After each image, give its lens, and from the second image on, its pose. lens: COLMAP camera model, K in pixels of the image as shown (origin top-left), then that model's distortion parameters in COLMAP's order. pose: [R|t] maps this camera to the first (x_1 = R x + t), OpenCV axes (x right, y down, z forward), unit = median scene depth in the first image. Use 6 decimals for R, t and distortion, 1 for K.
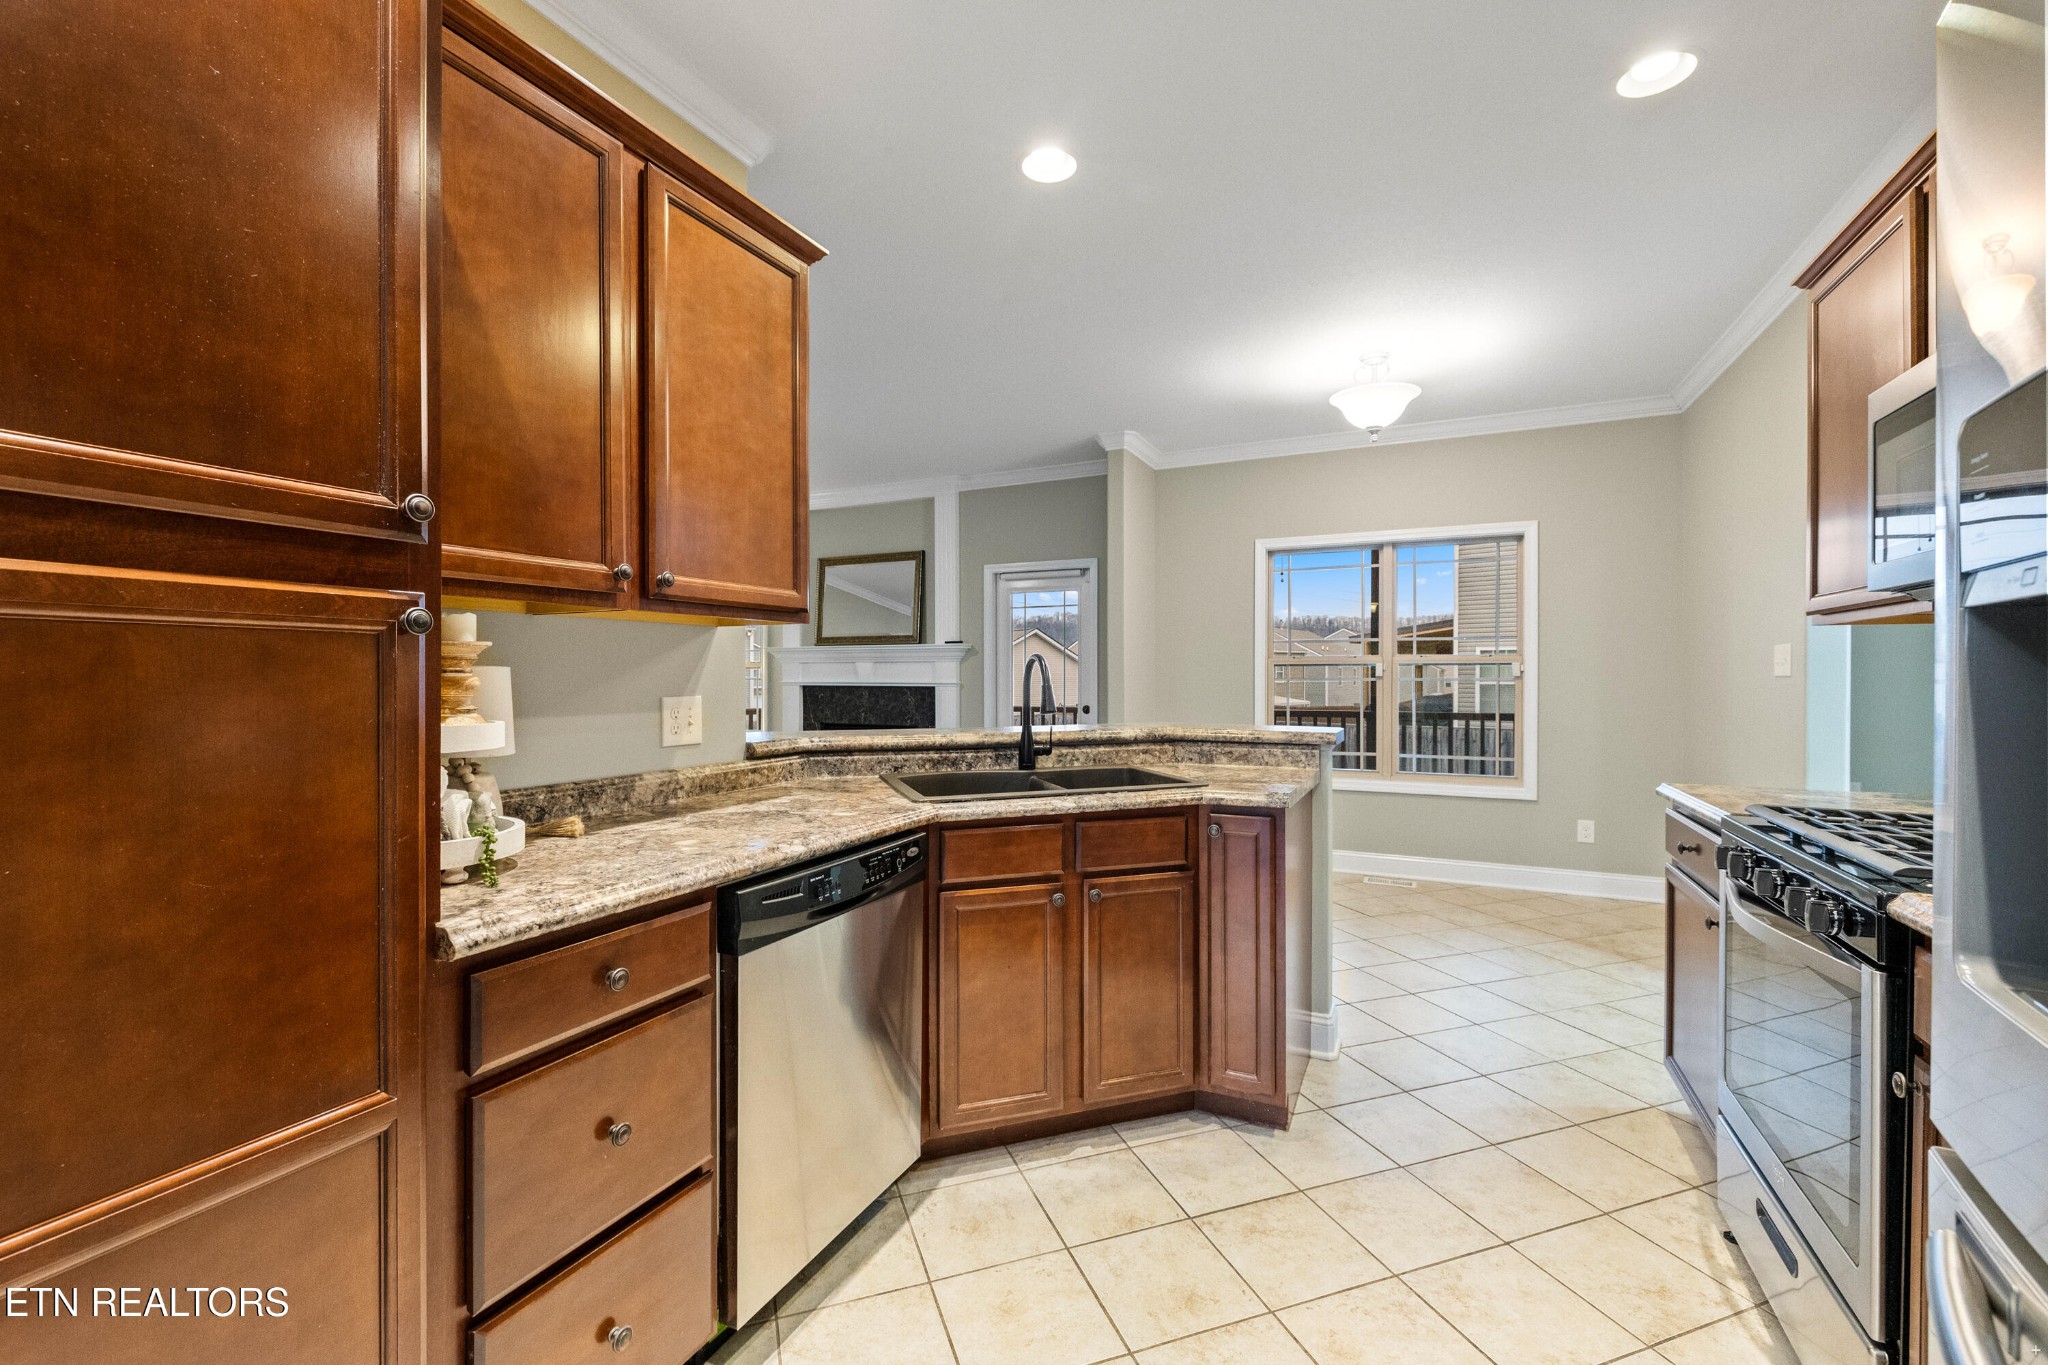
lens RADIAL K [[852.4, 0, 1034.2], [0, 852.4, 671.4], [0, 0, 1]] dist [-0.001734, -0.000049]
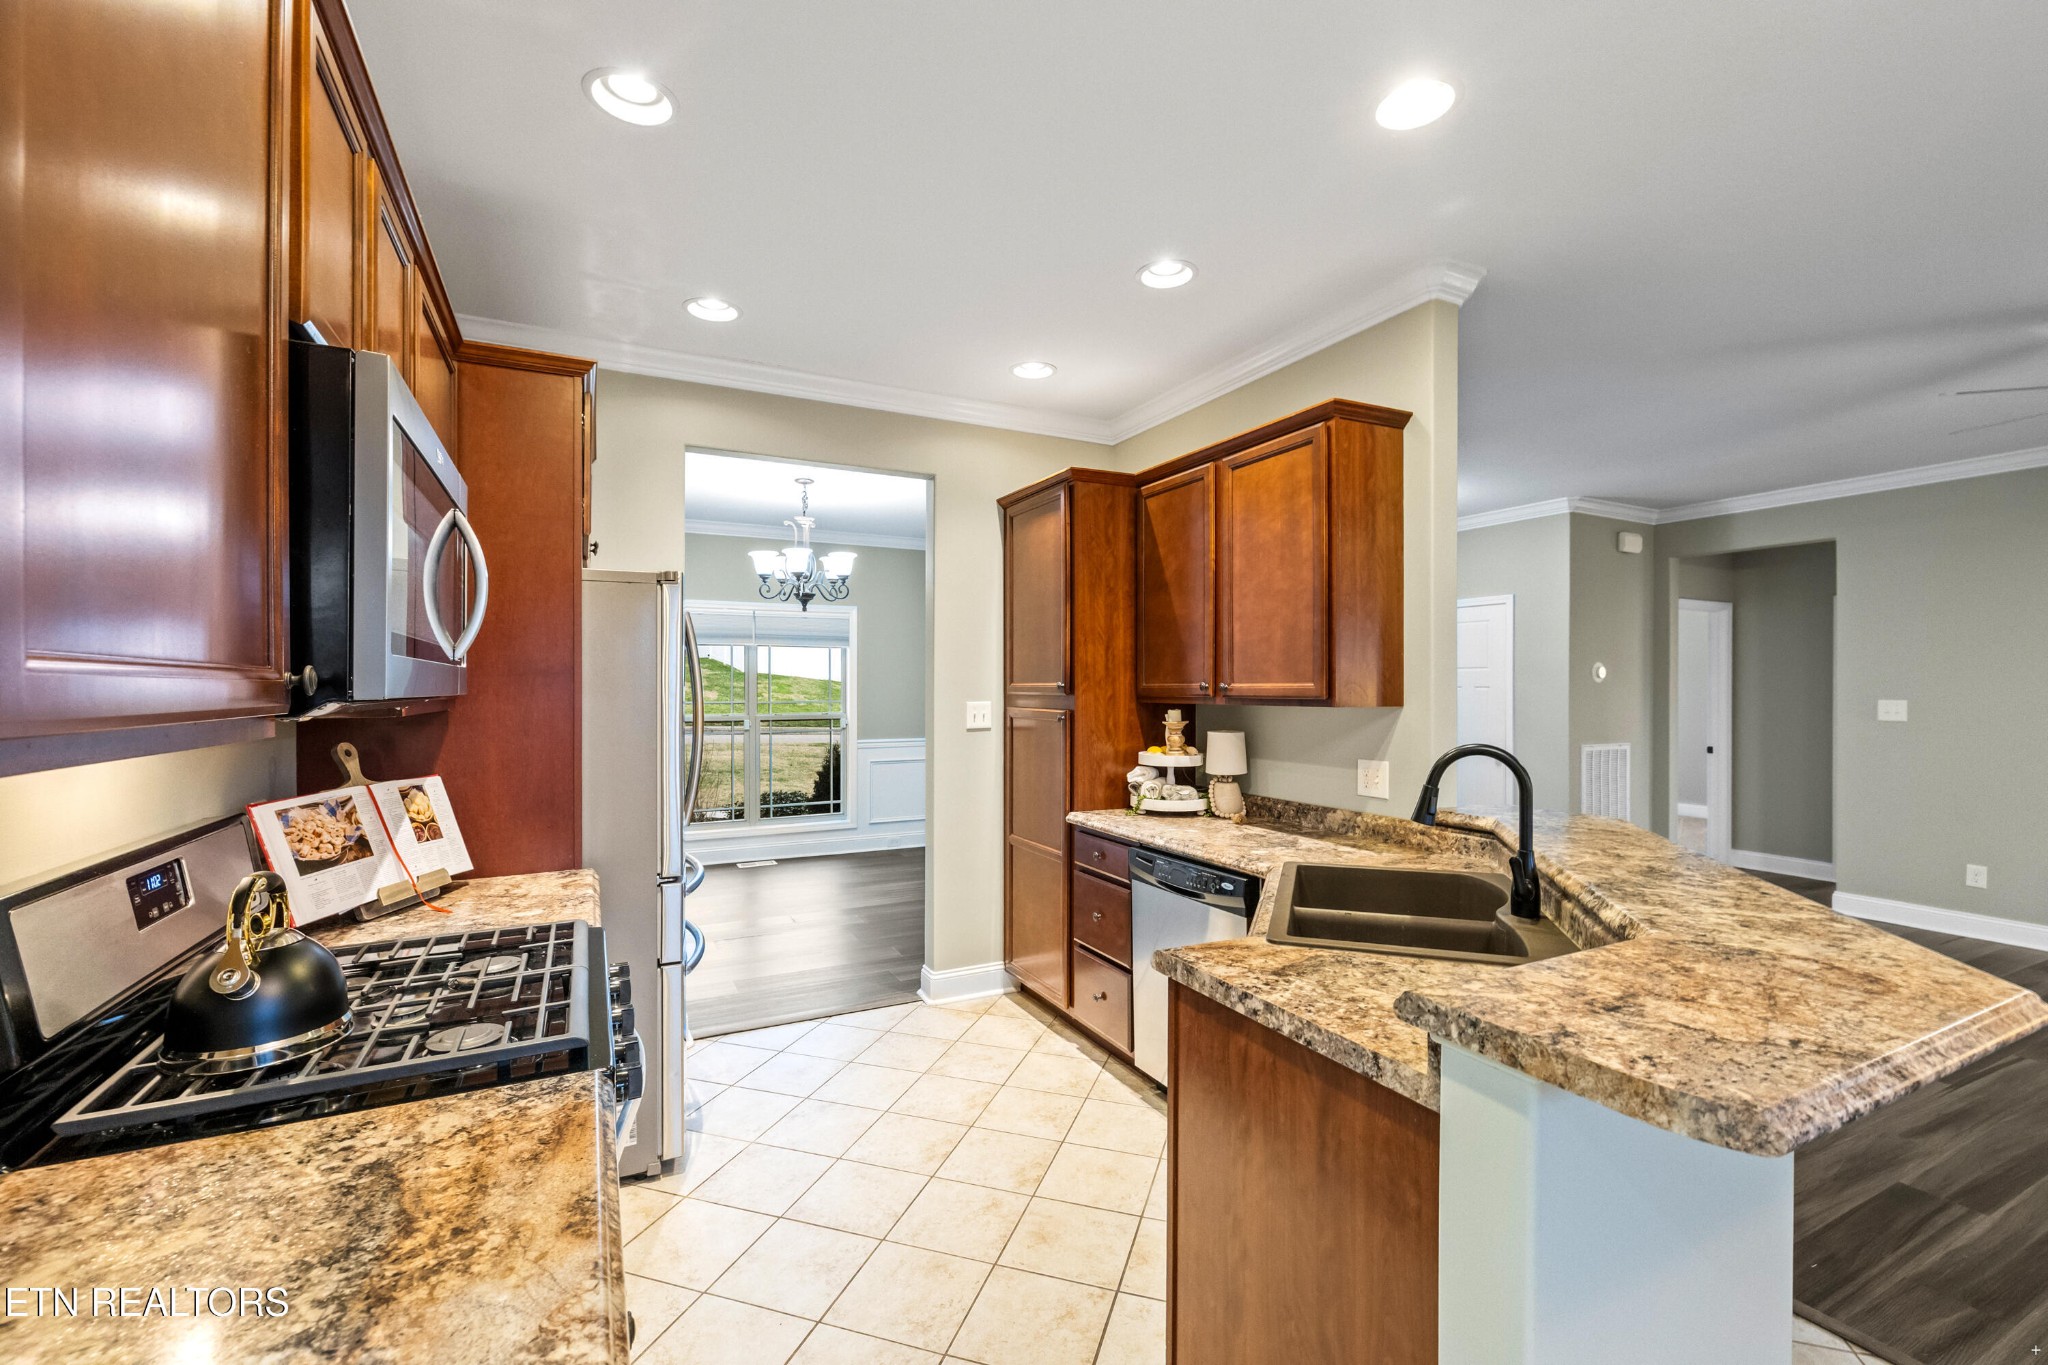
lens RADIAL K [[862.0, 0, 1020.2], [0, 862.0, 689.5], [0, 0, 1]] dist [-0.003441, -0.000340]
pose [[-0.616534, 0.001629, -0.787326, 0.752084], [0.002686, 0.999996, -0.000034, -0.063243], [0.787323, -0.002135, -0.616537, 1.075082]]
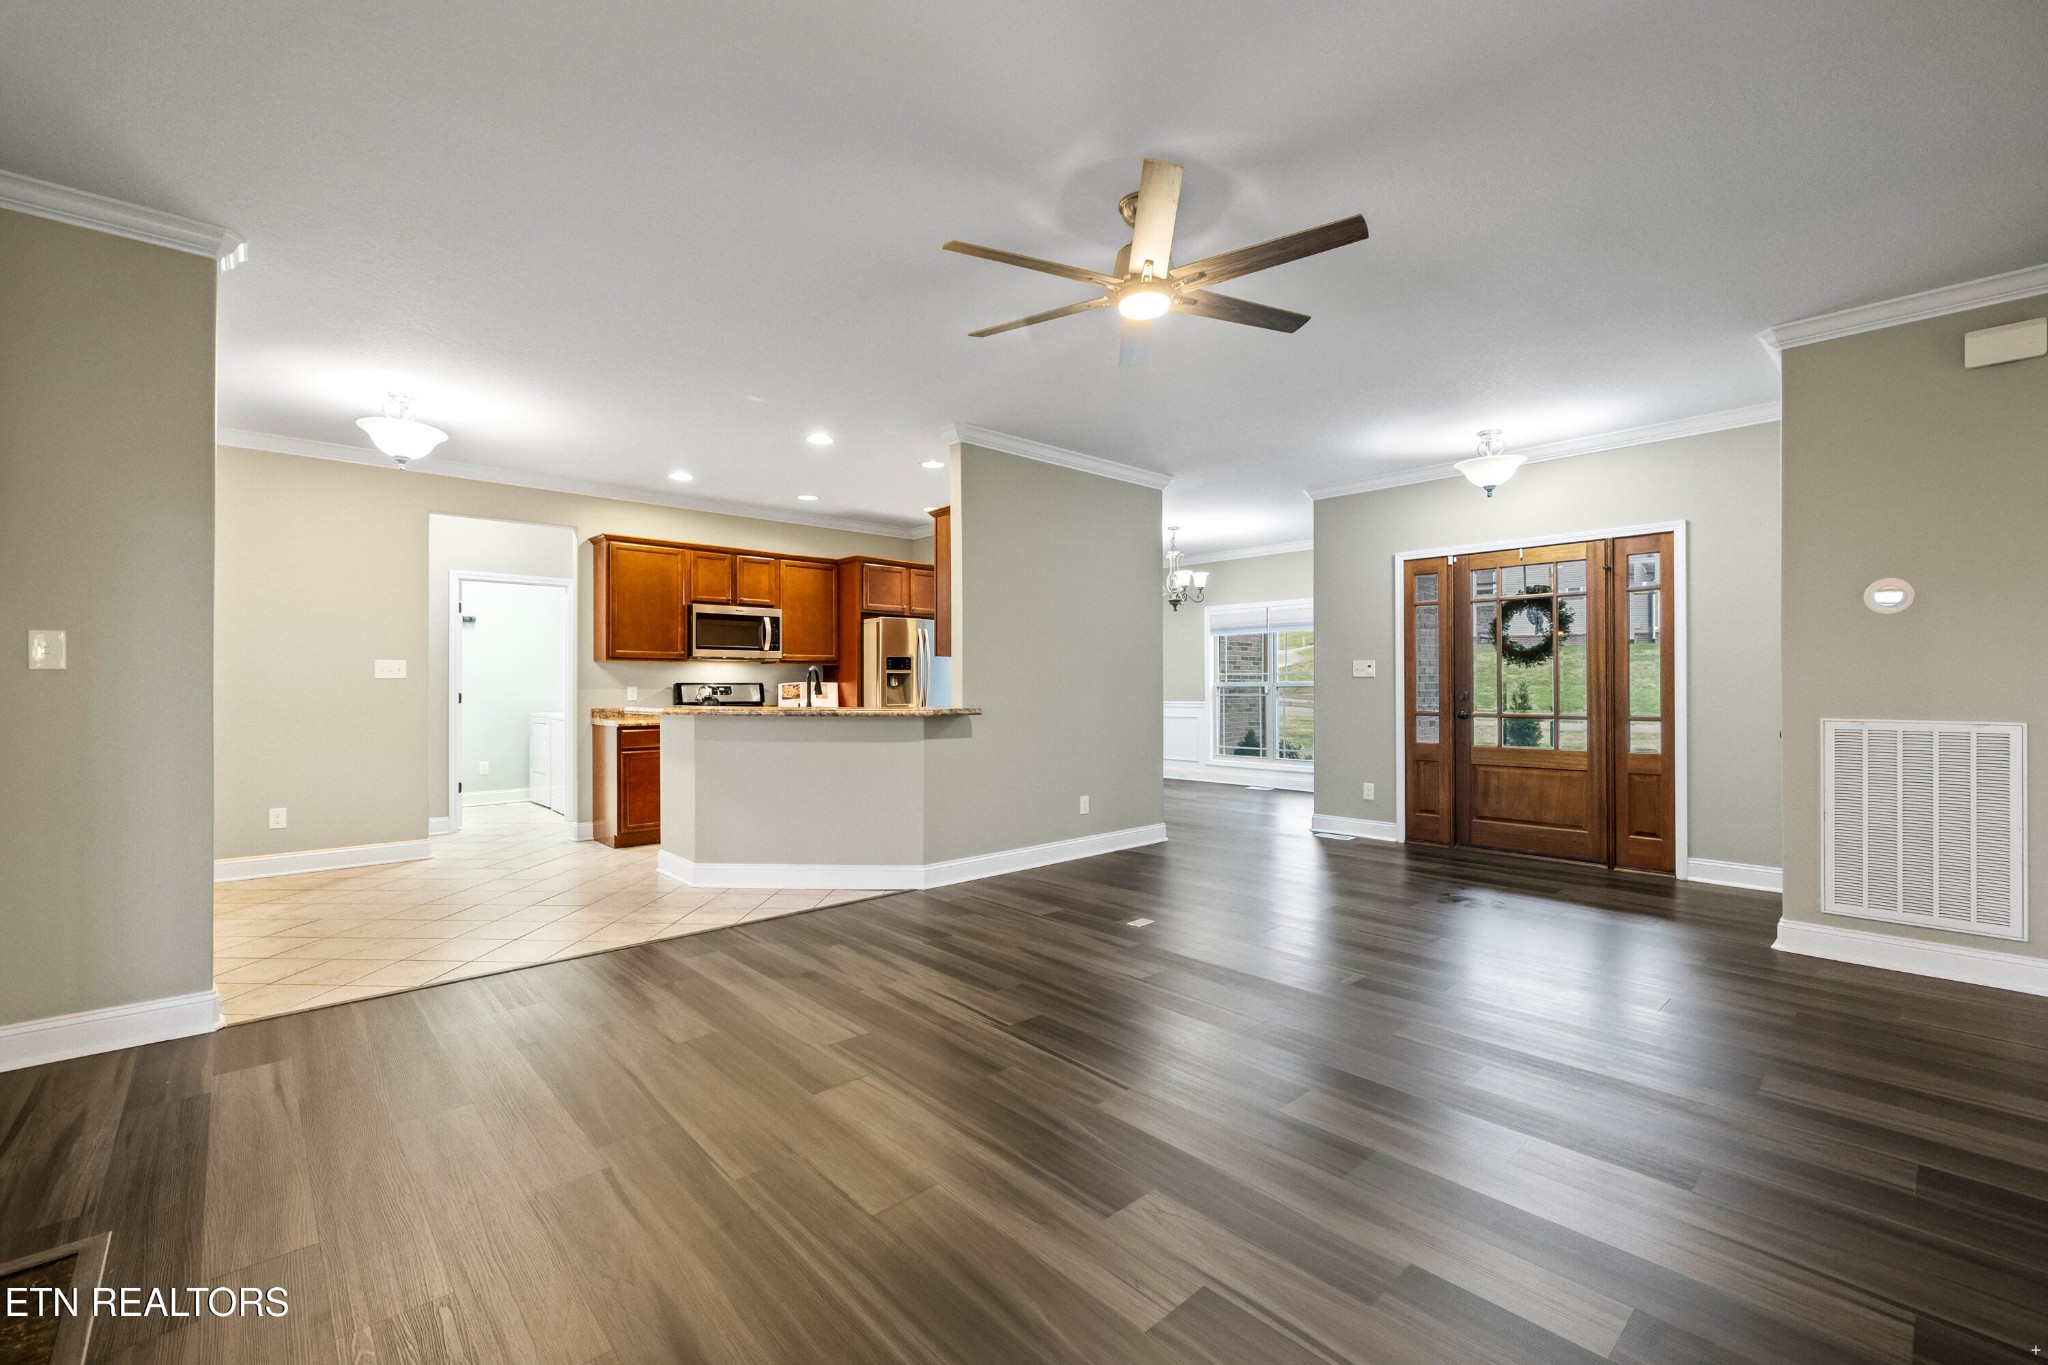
lens RADIAL K [[862.0, 0, 1020.2], [0, 862.0, 689.5], [0, 0, 1]] dist [-0.003441, -0.000340]
pose [[-0.921776, -0.000391, 0.387722, -1.155122], [0.000352, 0.999998, 0.001846, 0.028873], [-0.387722, 0.001838, -0.921775, 2.510846]]
